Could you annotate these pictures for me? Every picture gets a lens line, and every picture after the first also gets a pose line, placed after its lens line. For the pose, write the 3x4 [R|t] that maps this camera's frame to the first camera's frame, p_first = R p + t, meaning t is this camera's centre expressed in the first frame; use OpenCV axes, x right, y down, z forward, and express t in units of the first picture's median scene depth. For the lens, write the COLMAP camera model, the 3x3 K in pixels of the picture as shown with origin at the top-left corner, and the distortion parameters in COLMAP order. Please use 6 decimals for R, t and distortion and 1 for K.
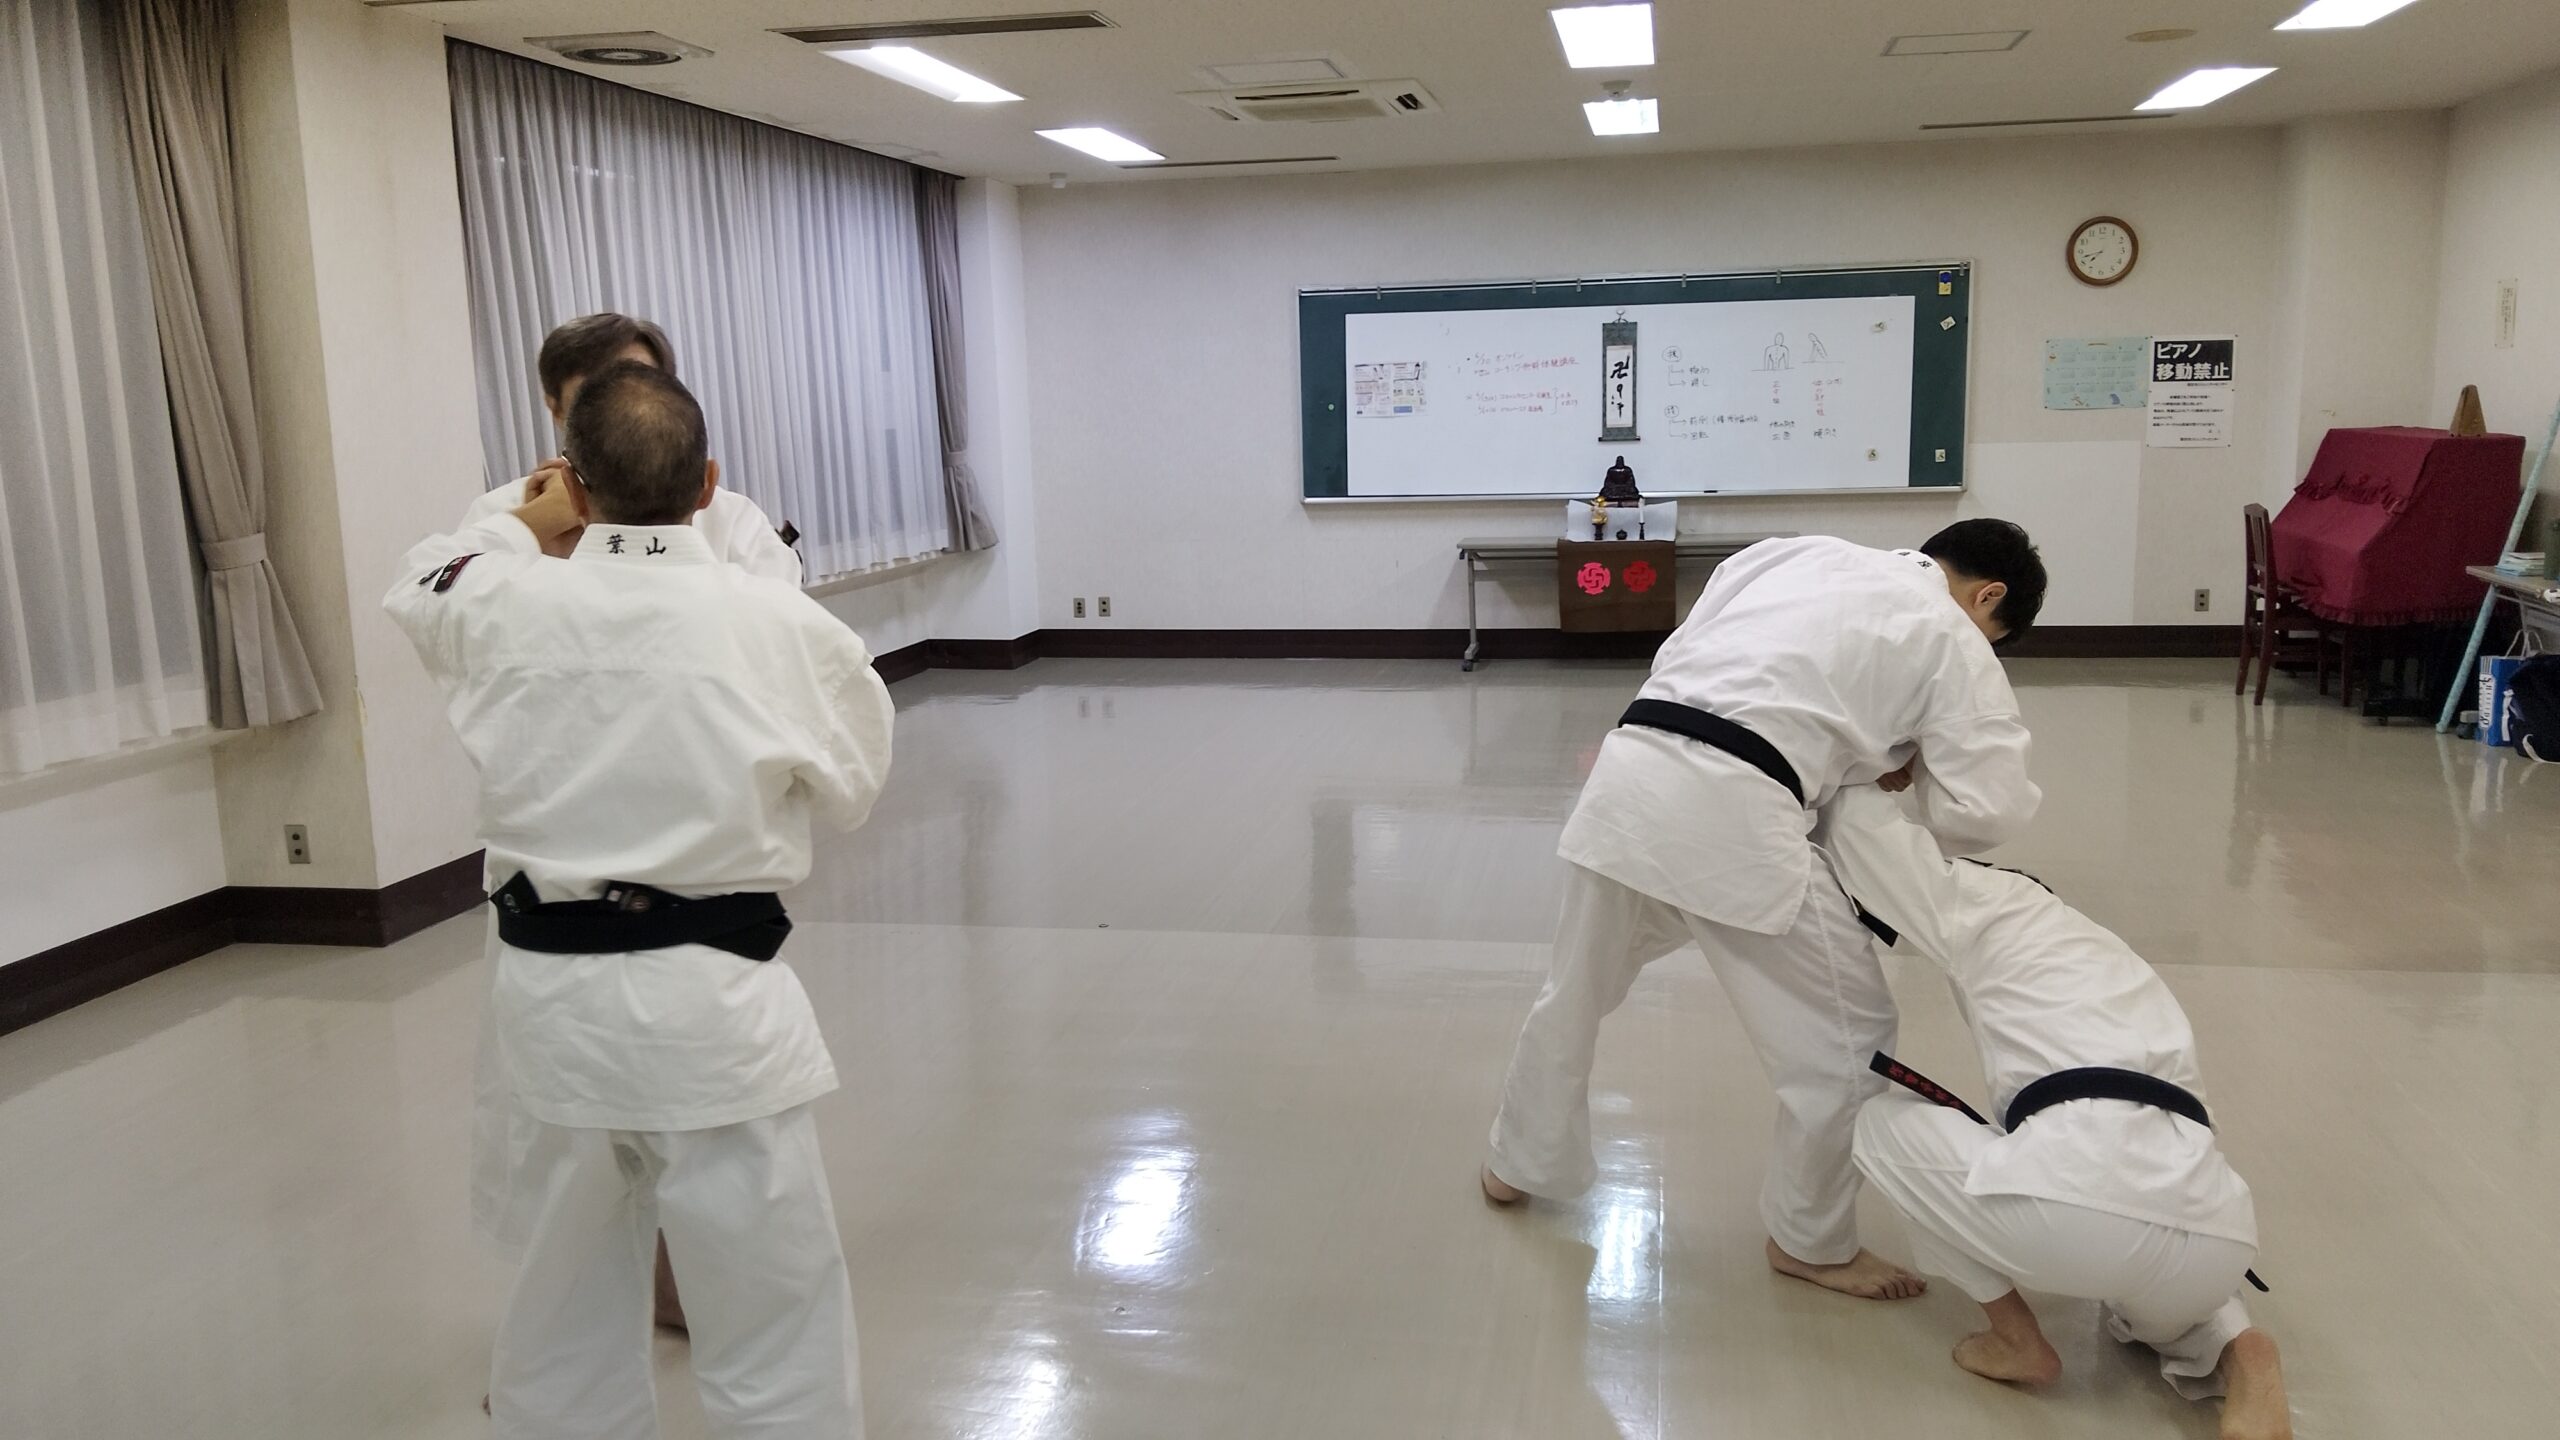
lens RADIAL K [[2008.0, 0, 1278.0], [0, 2008.0, 767.0], [0, 0, 1]] dist [0.246382, -0.573915]
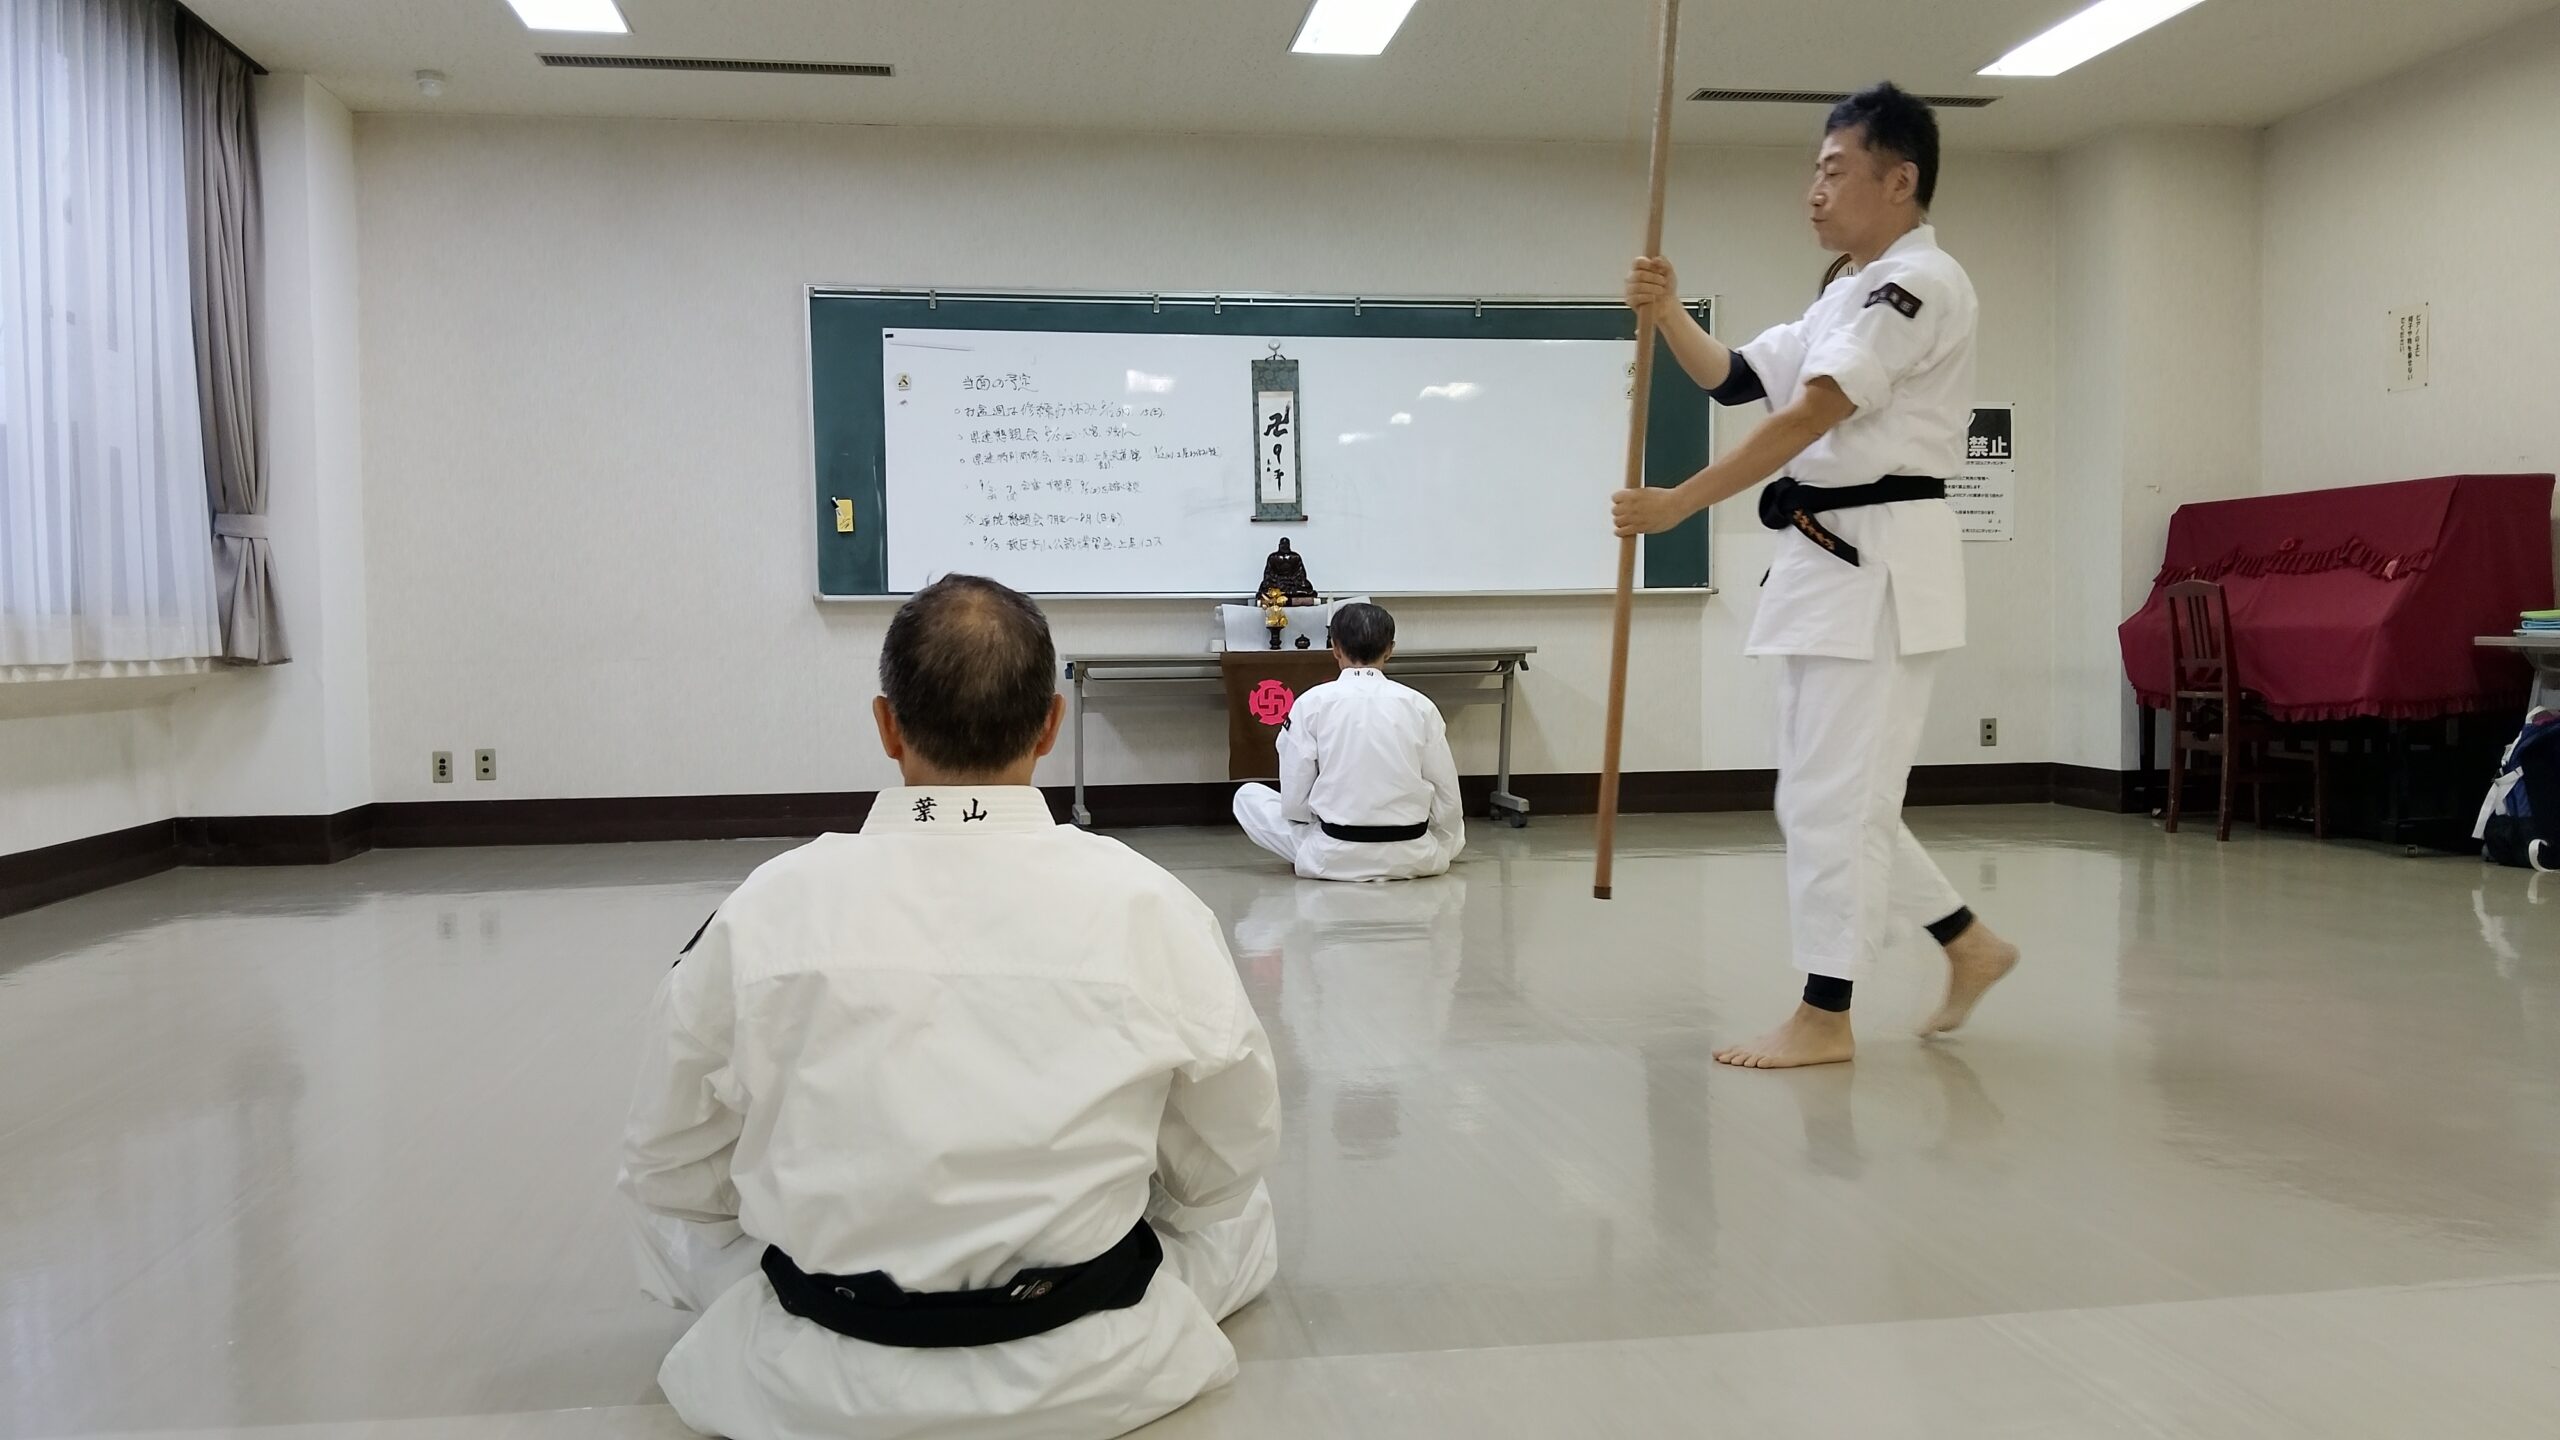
lens RADIAL K [[2008.0, 0, 1278.0], [0, 2008.0, 767.0], [0, 0, 1]] dist [0.246382, -0.573915]
pose [[0.939098, -0.009156, 0.343527, -0.080502], [0.054268, 0.991053, -0.121939, 0.013988], [-0.339337, 0.133155, 0.931193, 0.344072]]
